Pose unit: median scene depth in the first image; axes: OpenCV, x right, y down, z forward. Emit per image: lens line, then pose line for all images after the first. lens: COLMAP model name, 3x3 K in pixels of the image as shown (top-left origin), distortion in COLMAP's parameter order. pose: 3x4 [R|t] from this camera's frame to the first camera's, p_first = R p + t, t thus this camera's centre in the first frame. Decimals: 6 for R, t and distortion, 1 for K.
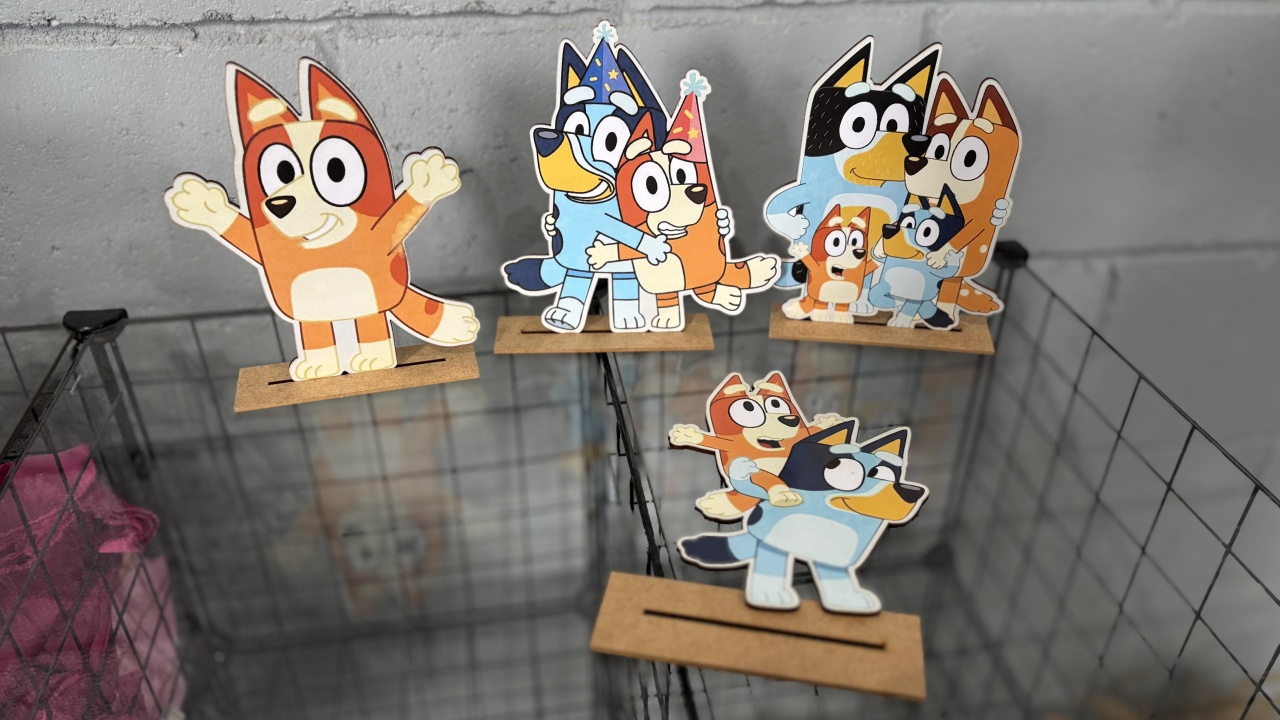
lens RADIAL K [[957.8, 0, 635.4], [0, 957.8, 360.3], [0, 0, 1]] dist [0.057395, -0.085867]
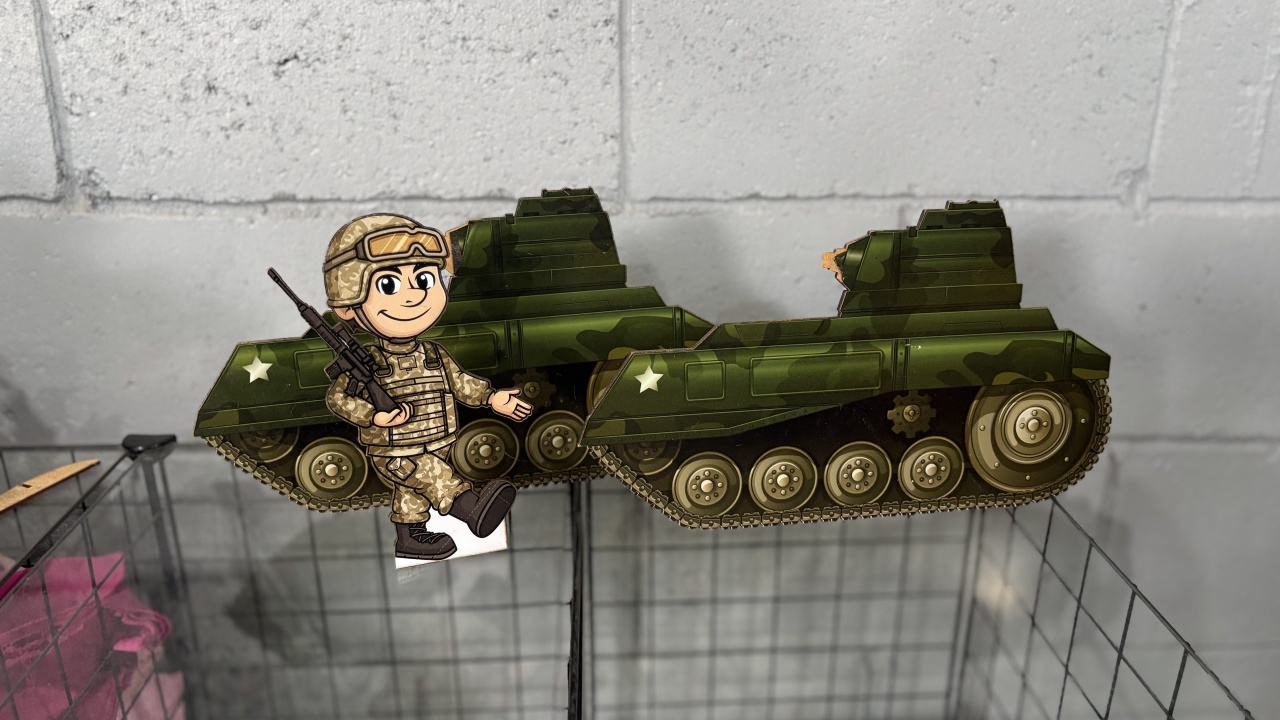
lens RADIAL K [[964.7, 0, 637.6], [0, 964.7, 356.2], [0, 0, 1]] dist [0.009796, -0.010804]
pose [[0.992606, 0.037129, -0.115562, 0.147620], [-0.061292, 0.975091, -0.213169, 0.067207], [0.104769, 0.218676, 0.970157, -0.078321]]
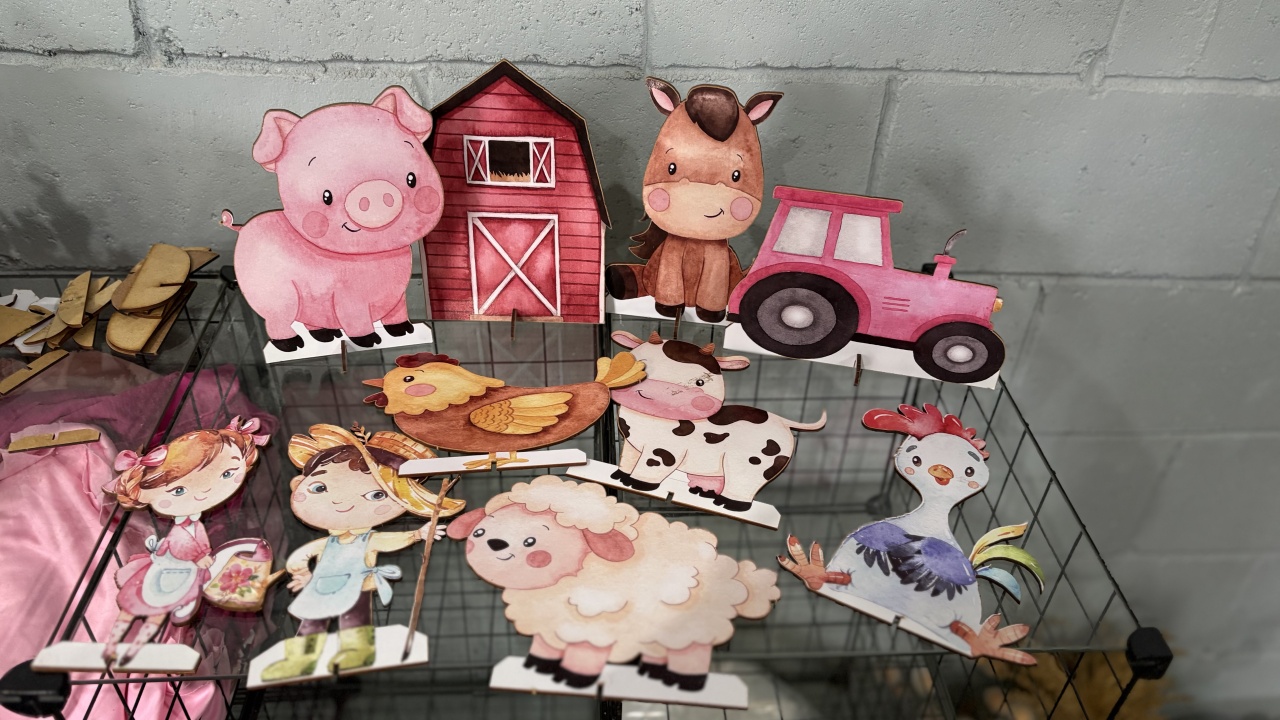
lens RADIAL K [[956.8, 0, 642.8], [0, 956.8, 365.0], [0, 0, 1]] dist [0.051577, -0.080116]
pose [[0.994128, 0.089119, -0.061371, 0.101325], [-0.083855, 0.992967, 0.083580, -0.073833], [0.068387, -0.077943, 0.994610, -0.328453]]
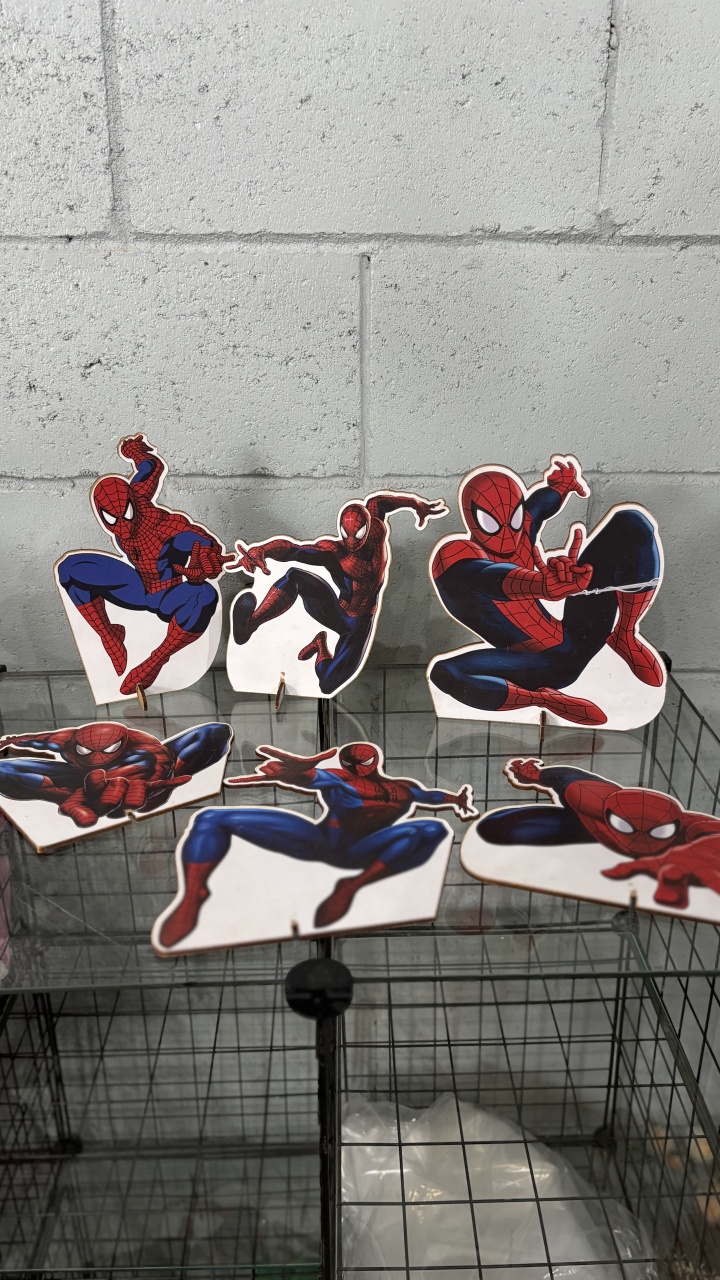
lens RADIAL K [[965.3, 0, 359.8], [0, 965.3, 638.4], [0, 0, 1]] dist [0.003895, 0.000960]
pose [[0.990300, 0.045948, -0.131128, 0.183182], [-0.067653, 0.983768, -0.166202, 0.111110], [0.121363, 0.173461, 0.977334, -0.351504]]
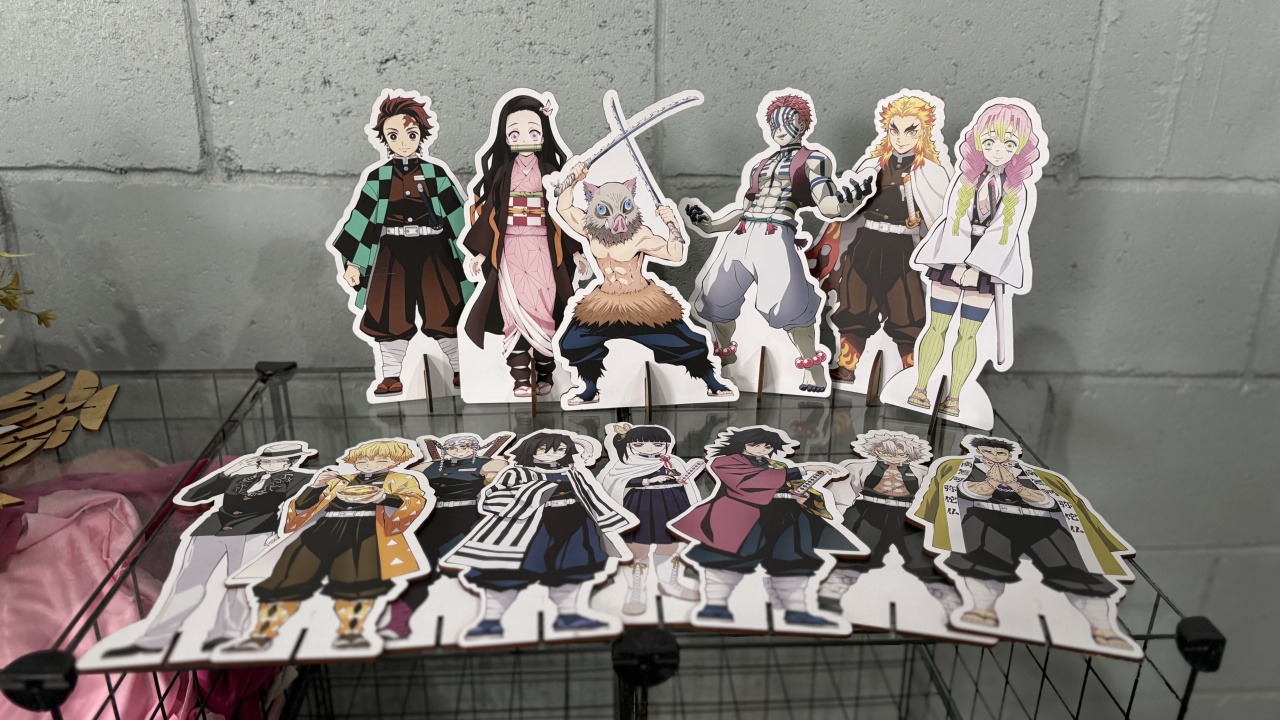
lens RADIAL K [[963.1, 0, 635.9], [0, 963.1, 362.3], [0, 0, 1]] dist [0.002397, -0.005051]
pose [[0.993711, 0.045445, -0.102343, 0.118465], [-0.063800, 0.980869, -0.183917, 0.177827], [0.092027, 0.189290, 0.977599, -0.349937]]
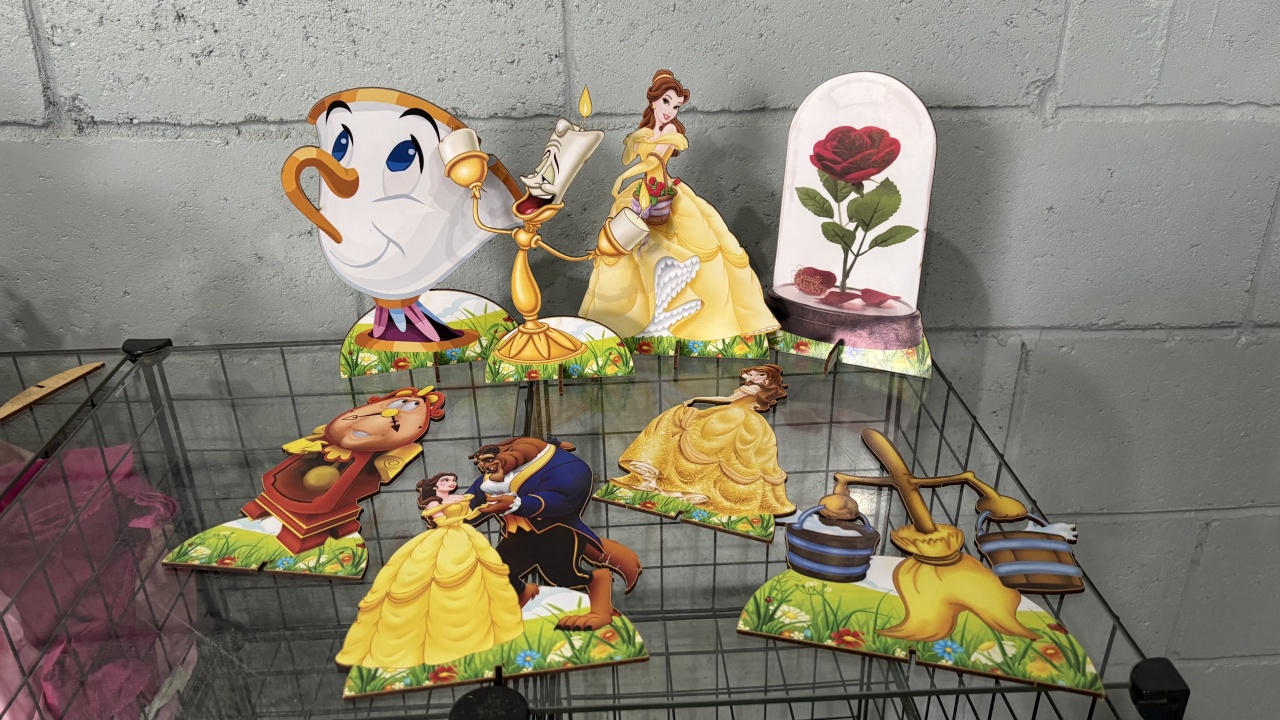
lens RADIAL K [[960.3, 0, 638.6], [0, 960.3, 361.0], [0, 0, 1]] dist [0.026941, -0.044259]
pose [[0.993467, 0.033895, -0.108972, 0.227788], [-0.045170, 0.993684, -0.102719, 0.078429], [0.104802, 0.106970, 0.988723, -0.192448]]
